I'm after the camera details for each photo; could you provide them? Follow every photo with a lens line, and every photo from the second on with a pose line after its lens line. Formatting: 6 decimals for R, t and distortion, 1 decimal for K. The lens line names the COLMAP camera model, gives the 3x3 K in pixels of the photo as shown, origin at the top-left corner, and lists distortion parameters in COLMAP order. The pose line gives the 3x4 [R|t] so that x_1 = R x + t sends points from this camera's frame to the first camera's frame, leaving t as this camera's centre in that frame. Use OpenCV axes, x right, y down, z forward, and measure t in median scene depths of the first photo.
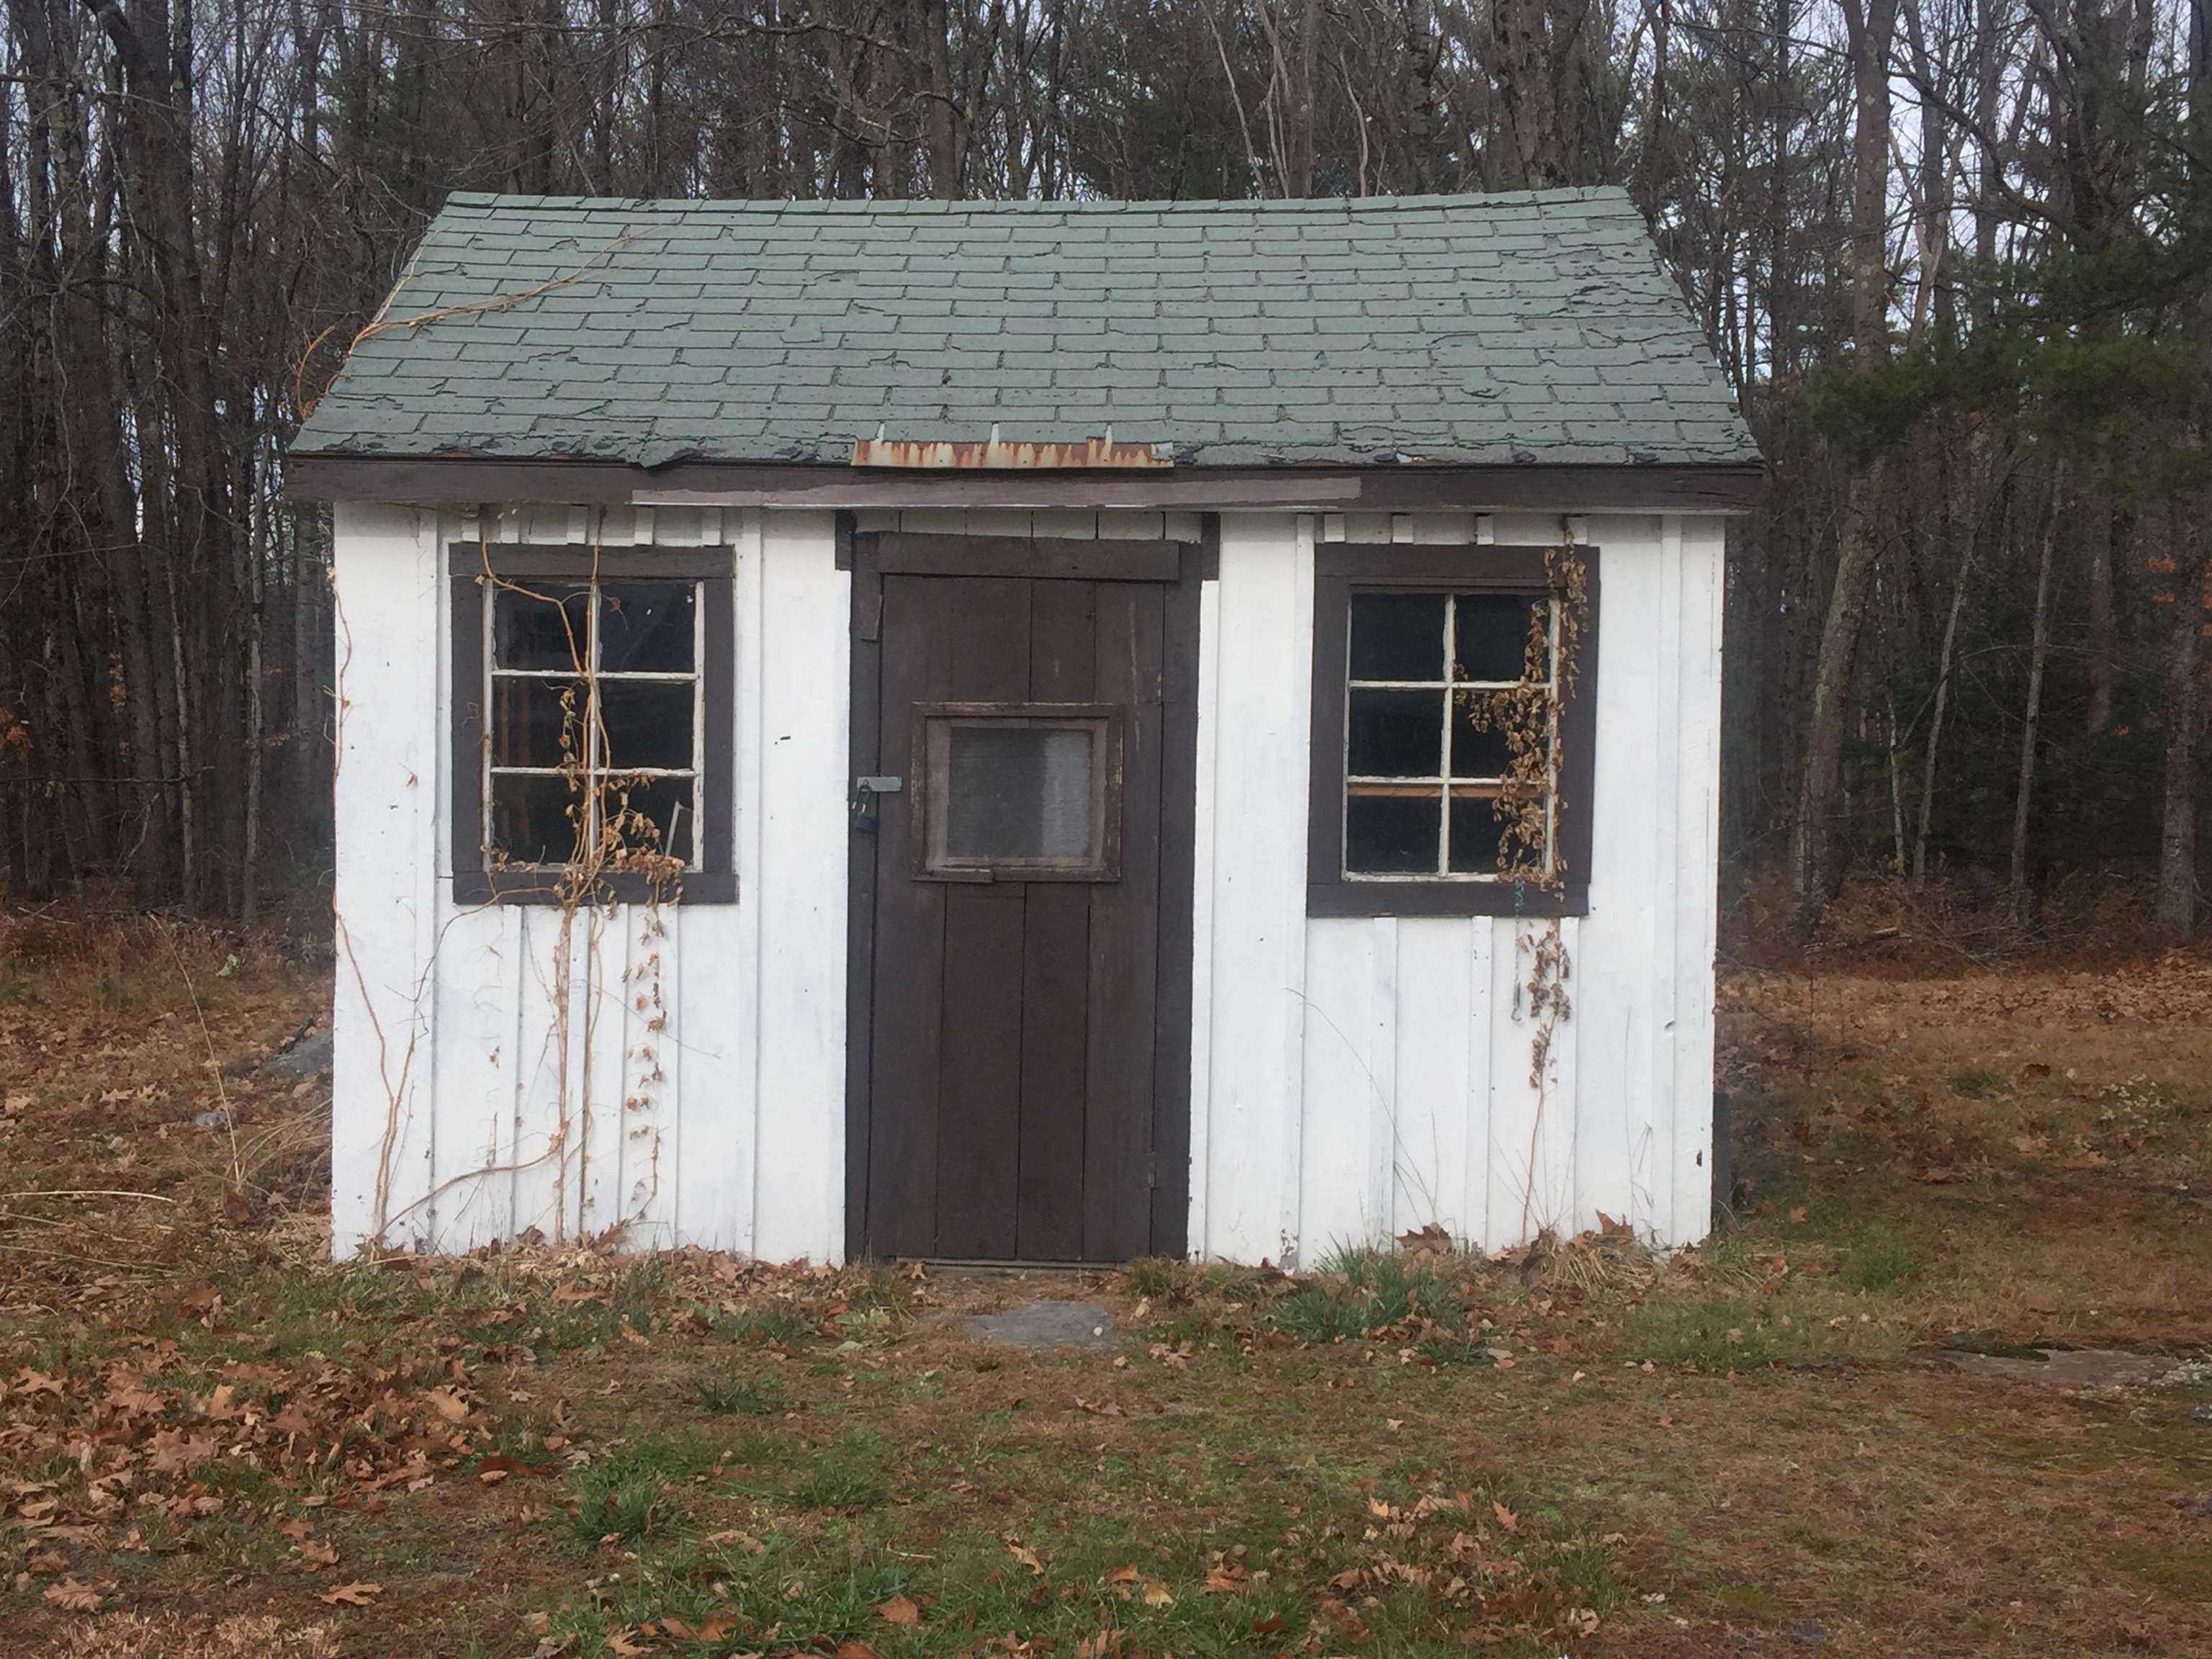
lens RADIAL K [[2570.4, 0, 1106.0], [0, 2570.4, 829.5], [0, 0, 1]] dist [0.138448, -0.001709]
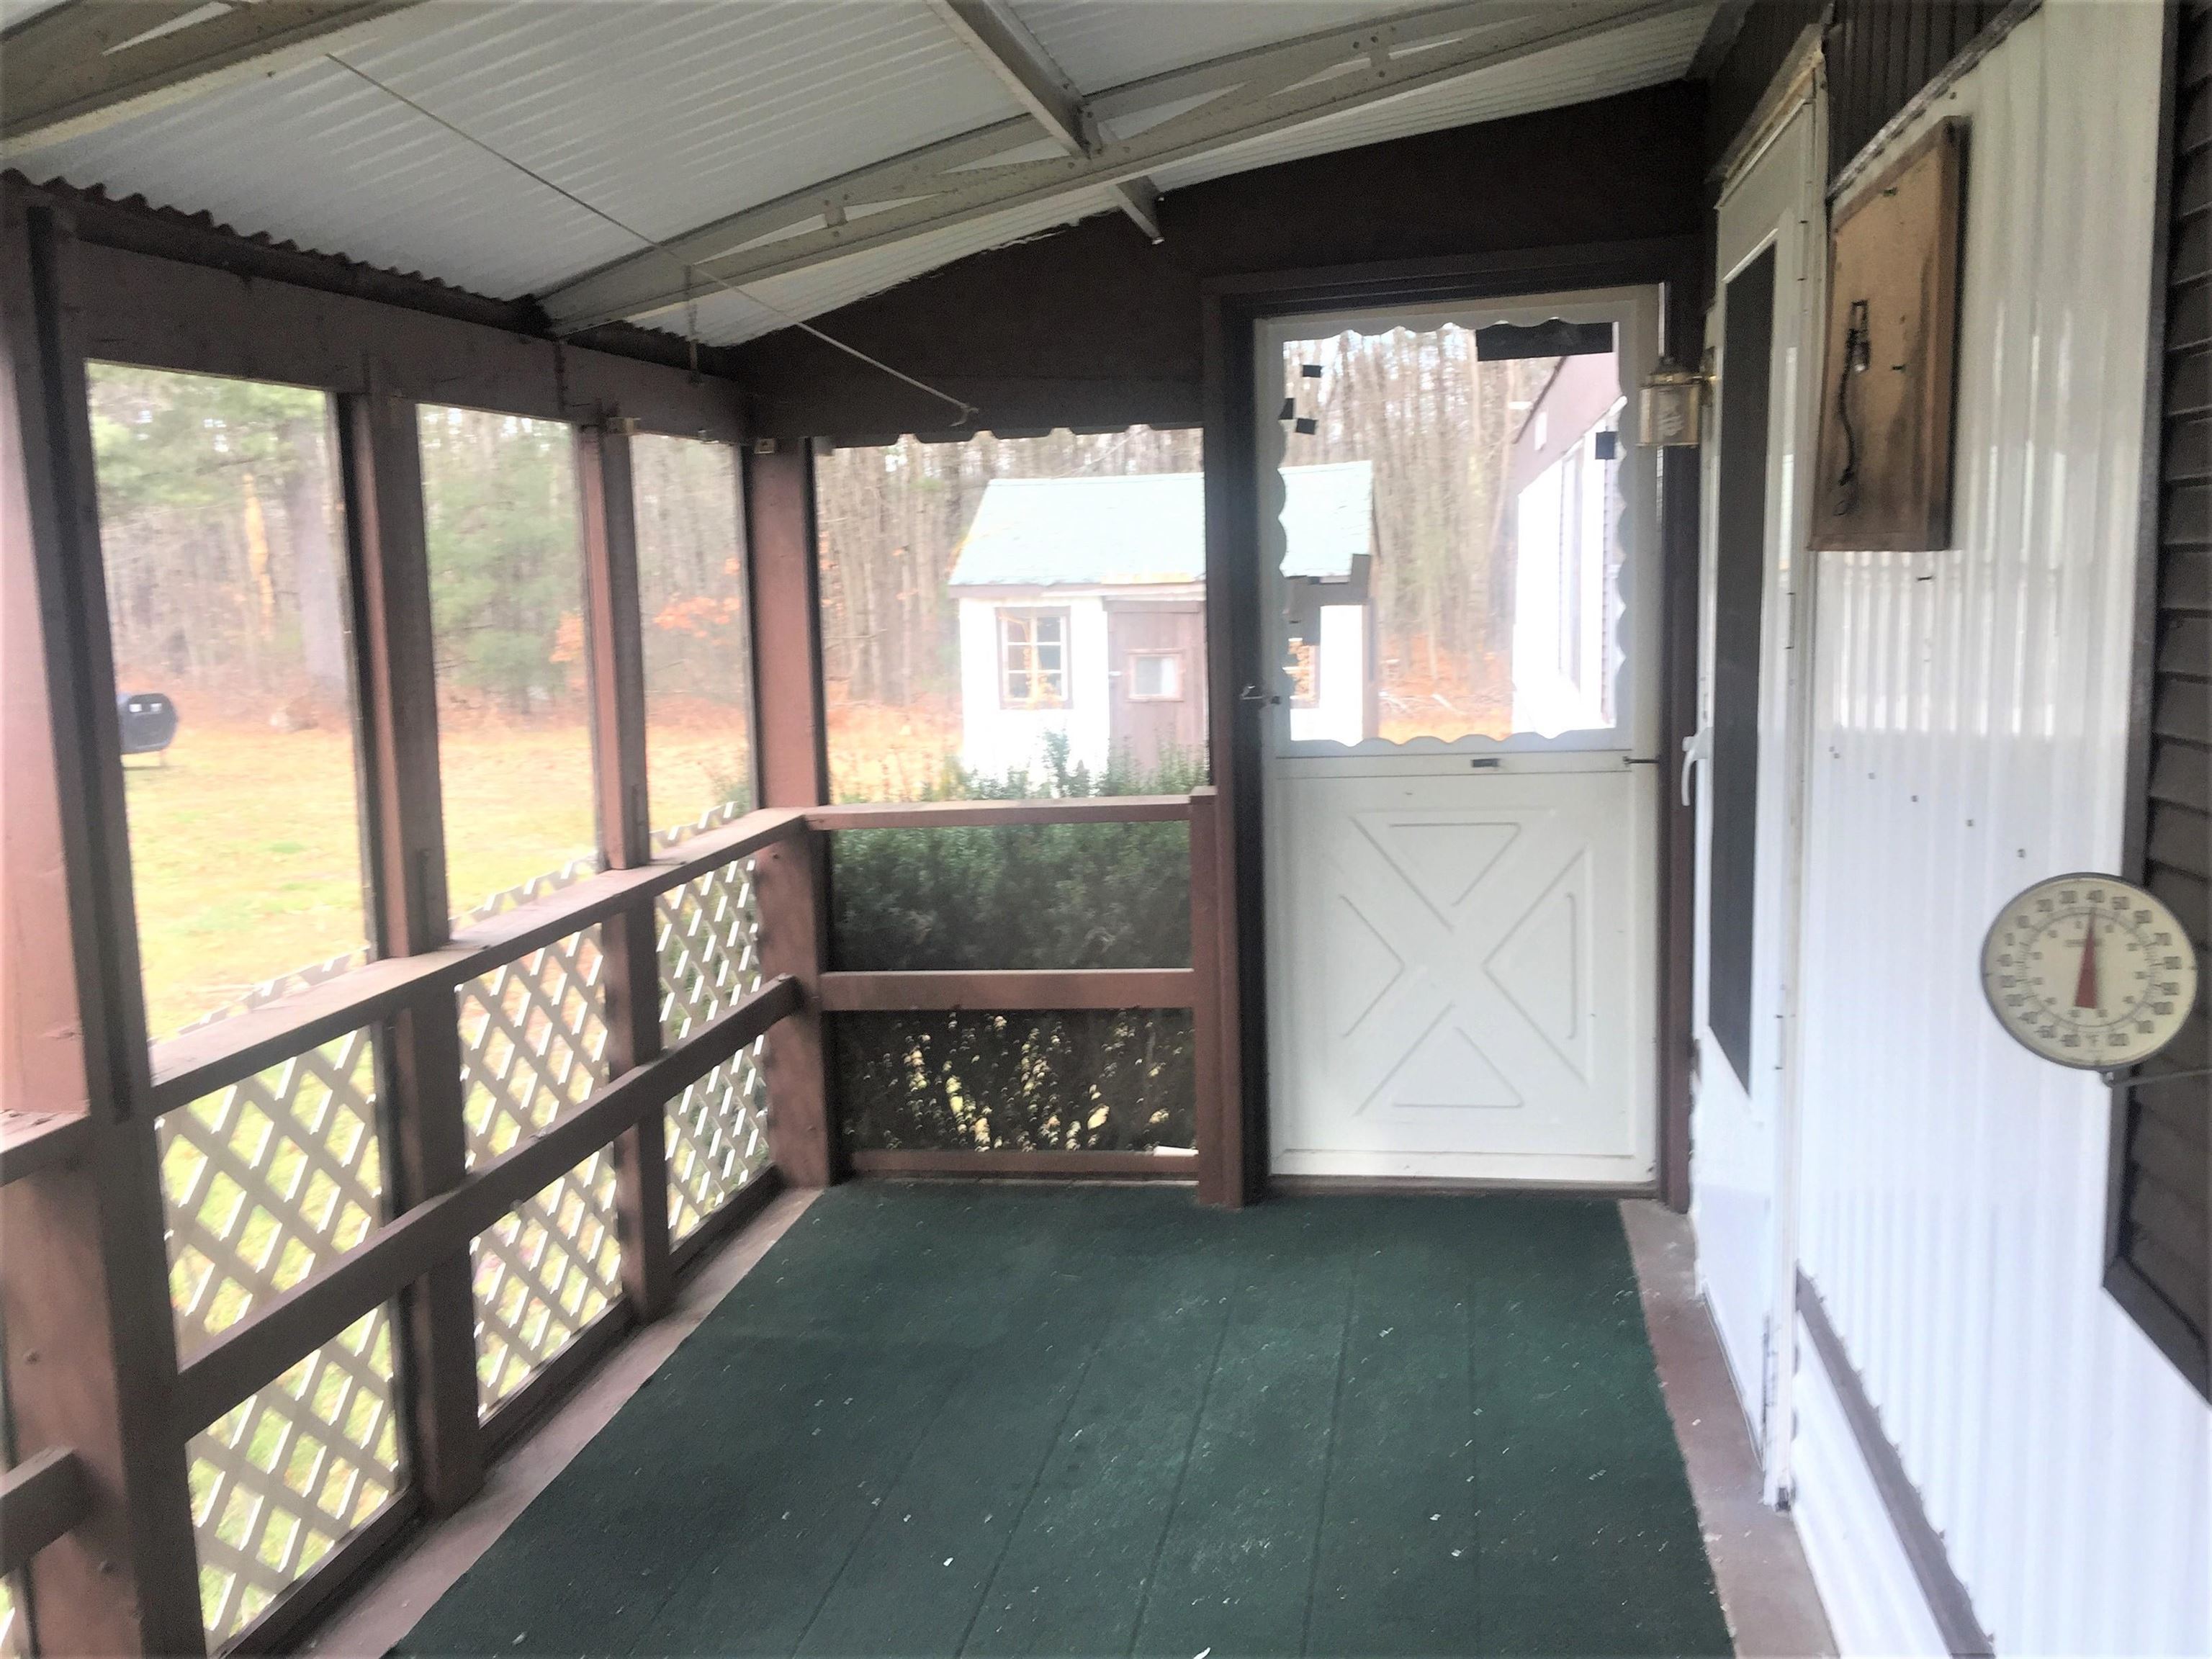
lens RADIAL K [[1874.8, 0, 1121.8], [0, 1874.8, 817.6], [0, 0, 1]] dist [0.091545, -0.153558]
pose [[0.976623, -0.003925, -0.214922, 0.457062], [0.027905, 0.993688, 0.108656, -0.098570], [0.213139, -0.112113, 0.970568, -1.444785]]
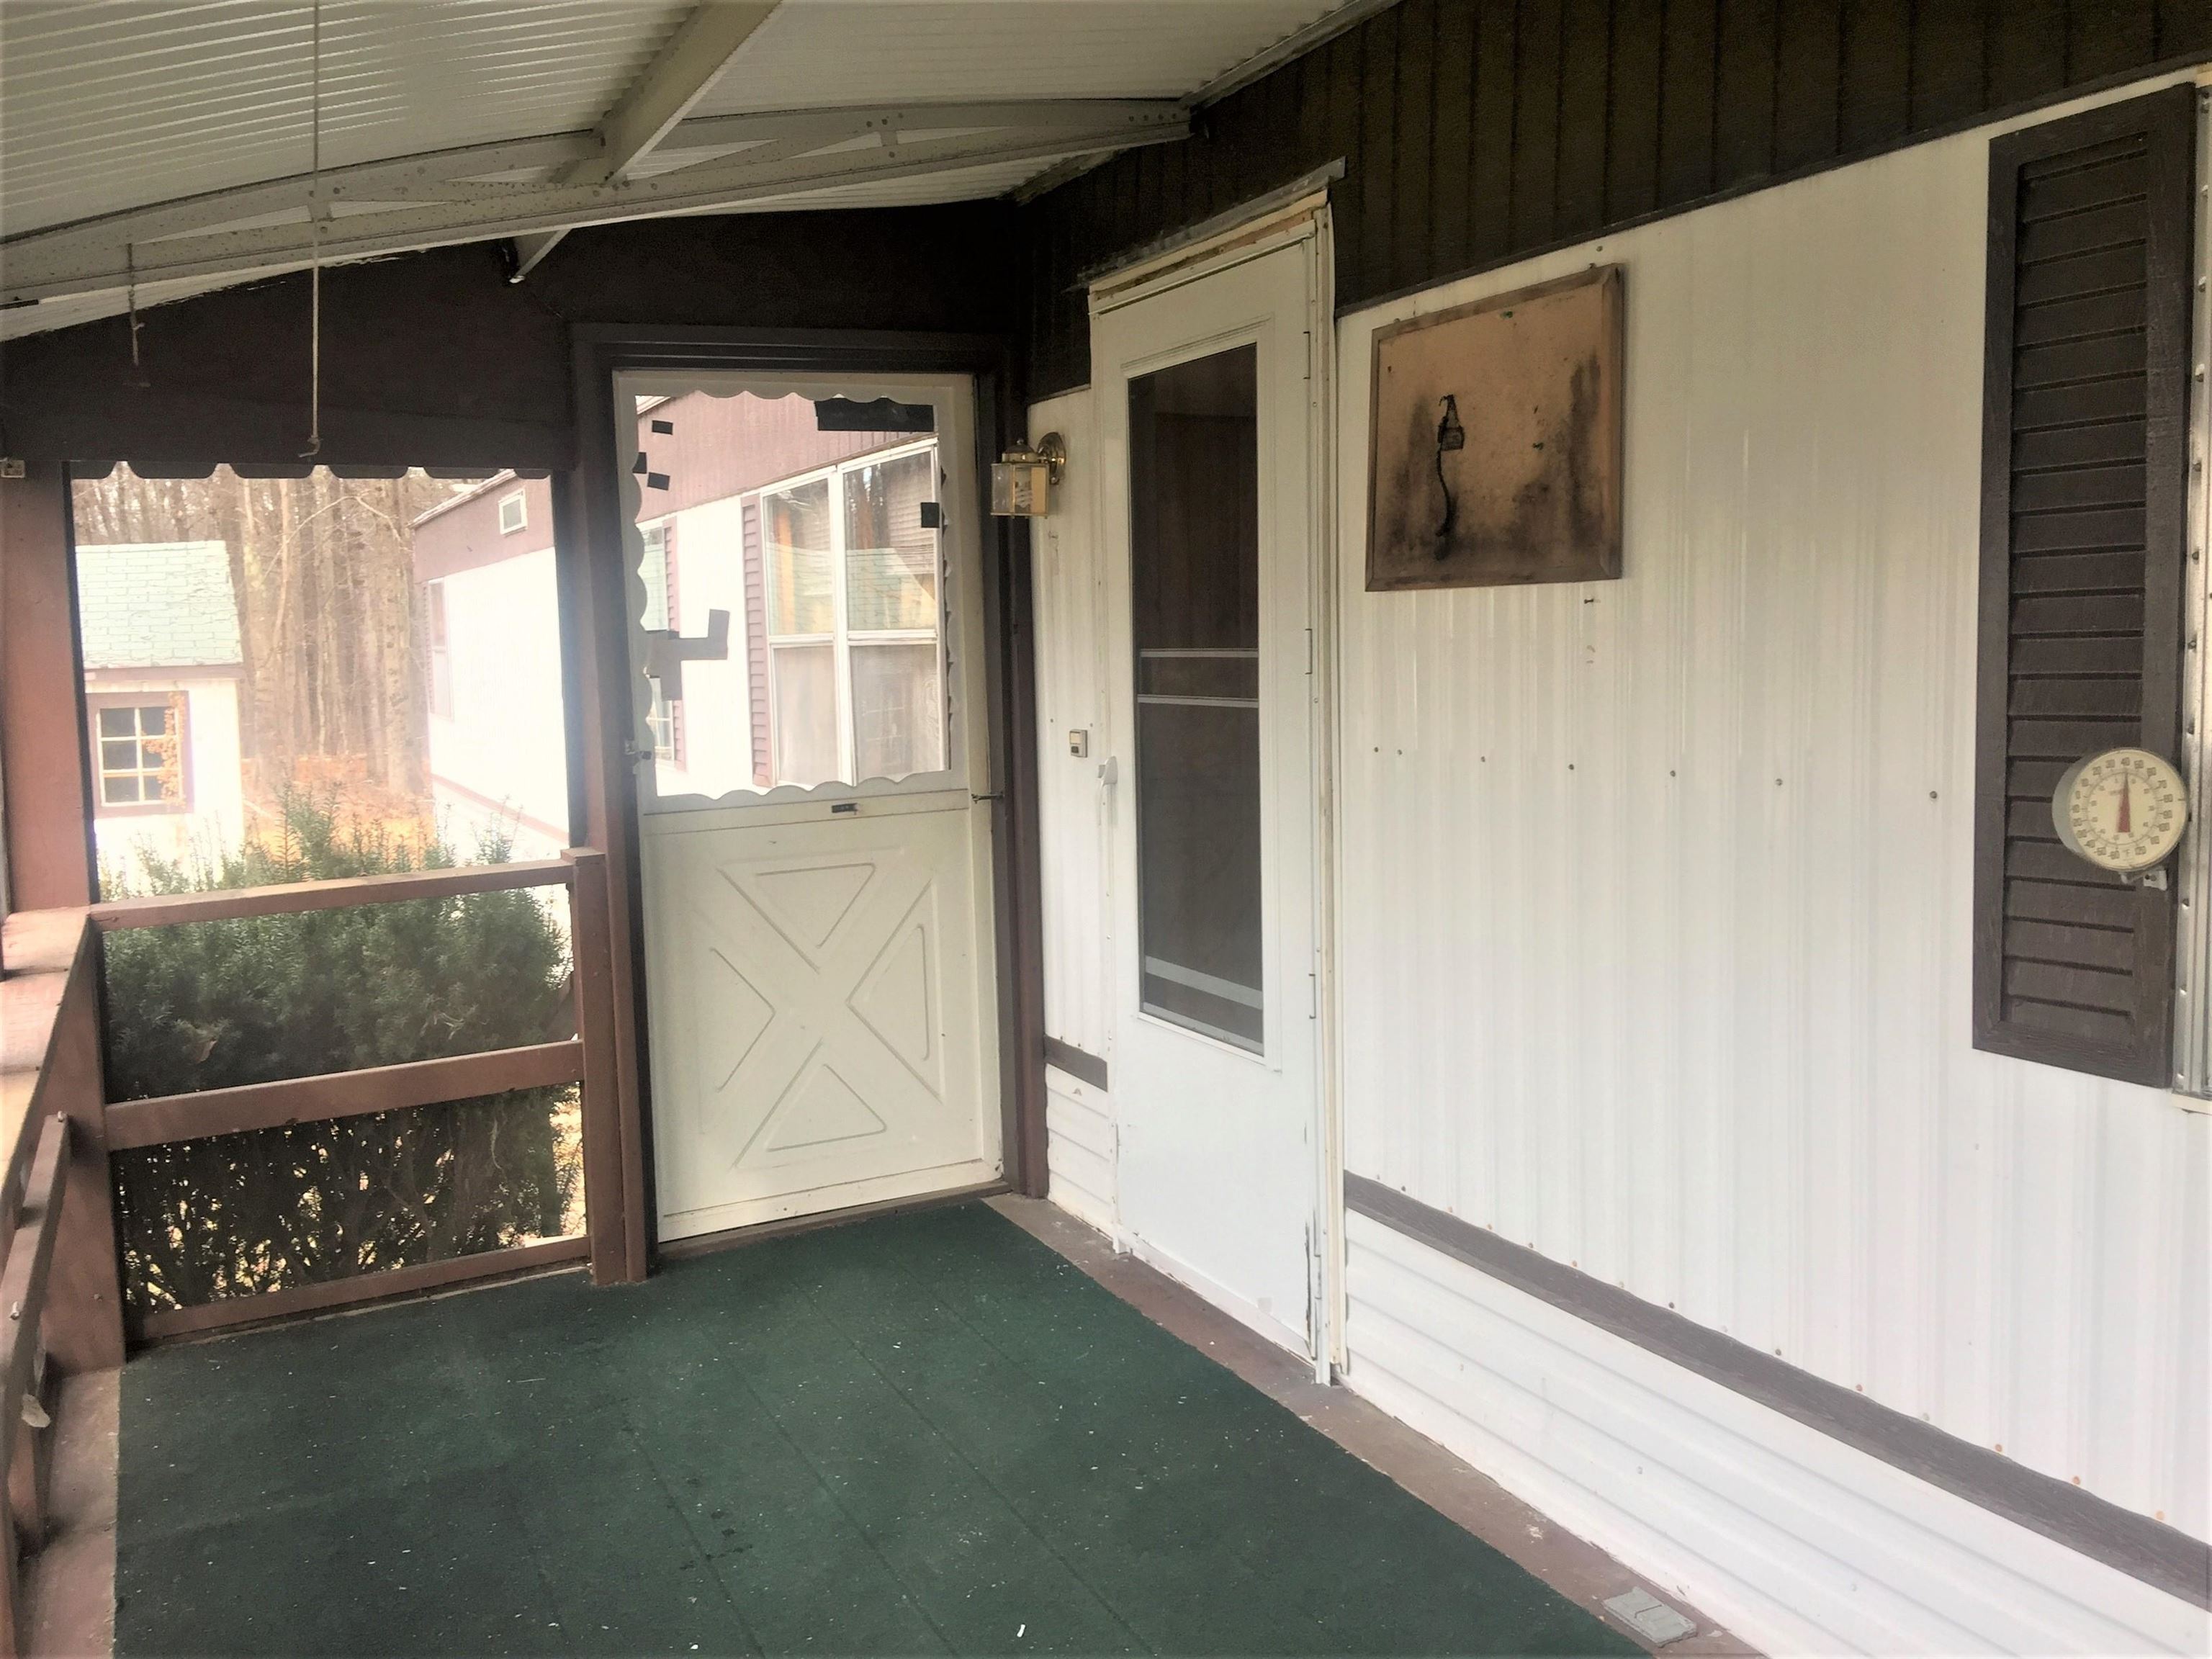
lens RADIAL K [[1877.7, 0, 1106.0], [0, 1877.7, 829.5], [0, 0, 1]] dist [0.091284, -0.145705]
pose [[0.909377, -0.071622, 0.409760, 0.239093], [0.040794, 0.995672, 0.083501, -0.088636], [-0.413967, -0.059218, 0.908364, -1.449664]]
